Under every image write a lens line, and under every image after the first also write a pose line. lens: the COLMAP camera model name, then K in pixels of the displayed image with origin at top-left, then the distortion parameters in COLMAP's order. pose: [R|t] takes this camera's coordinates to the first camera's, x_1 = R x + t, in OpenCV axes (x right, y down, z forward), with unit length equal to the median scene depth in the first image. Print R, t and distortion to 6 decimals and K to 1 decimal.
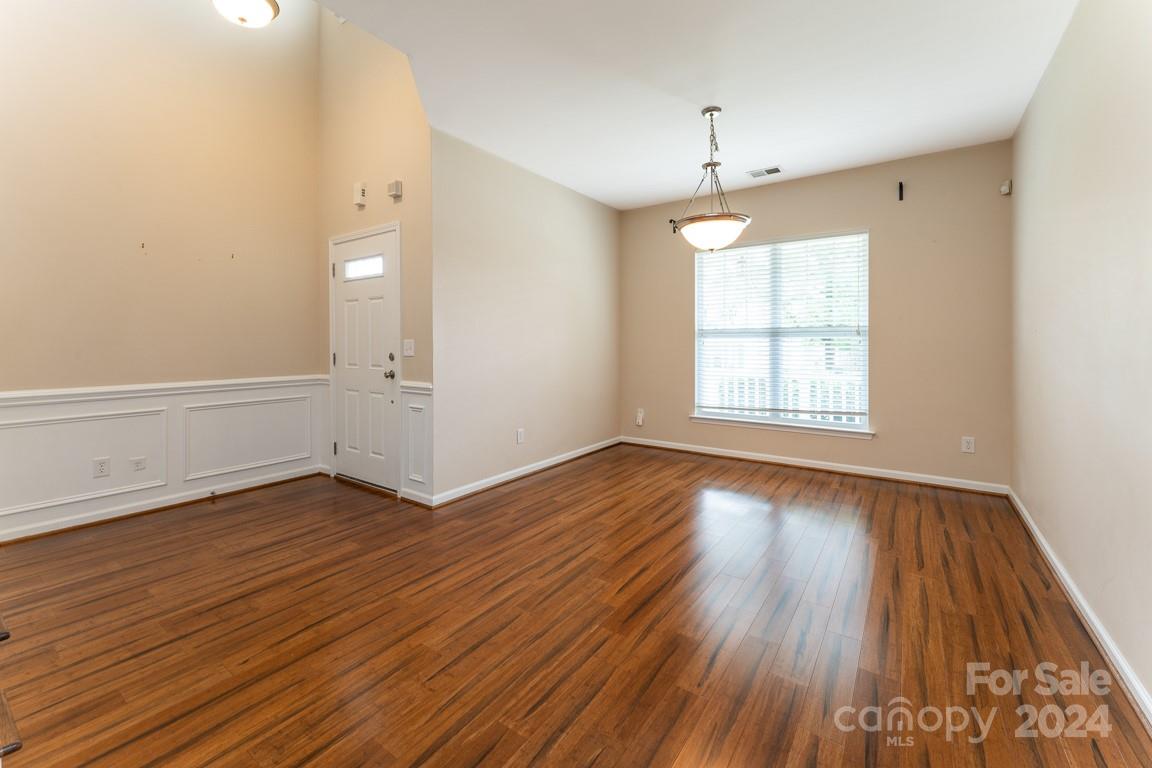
lens RADIAL K [[468.7, 0, 572.0], [0, 468.7, 357.4], [0, 0, 1]] dist [0.001358, 0.000020]
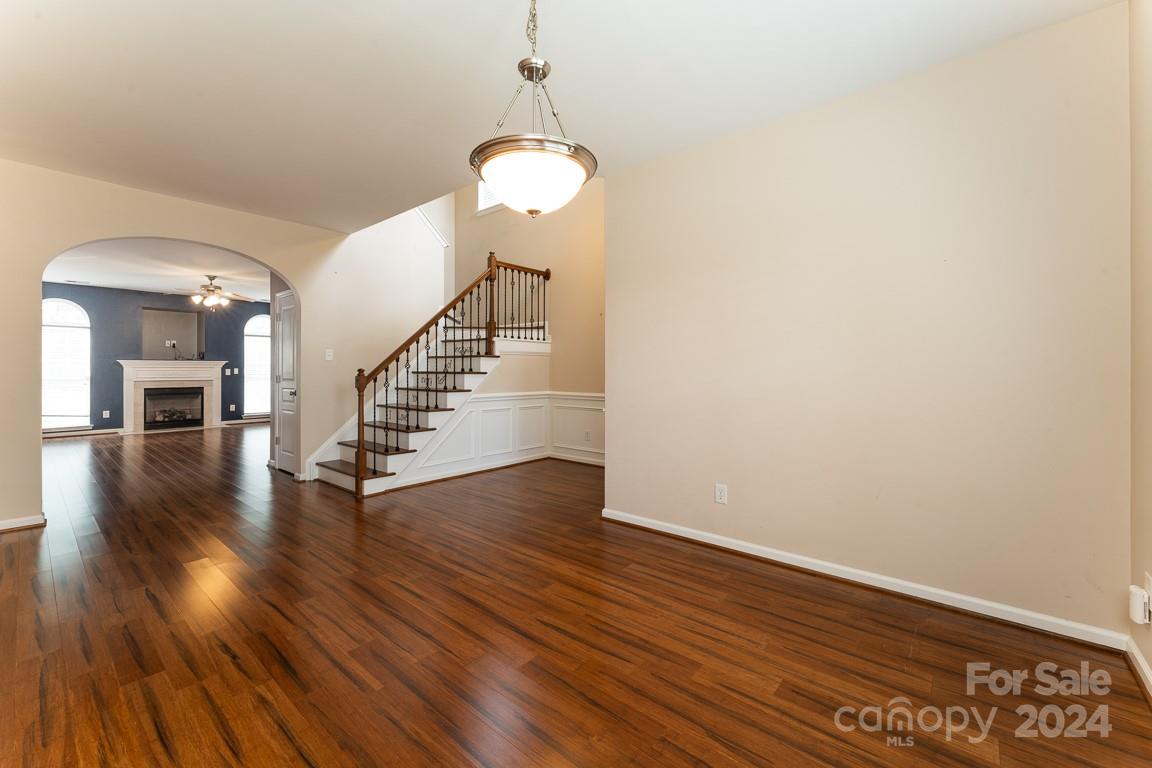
lens RADIAL K [[472.3, 0, 578.3], [0, 472.3, 370.3], [0, 0, 1]] dist [0.002369, 0.000274]
pose [[-0.082964, 0.001772, -0.996551, 1.056609], [-0.031398, 0.999497, 0.004391, -0.041841], [0.996058, 0.031654, -0.082866, 1.315023]]
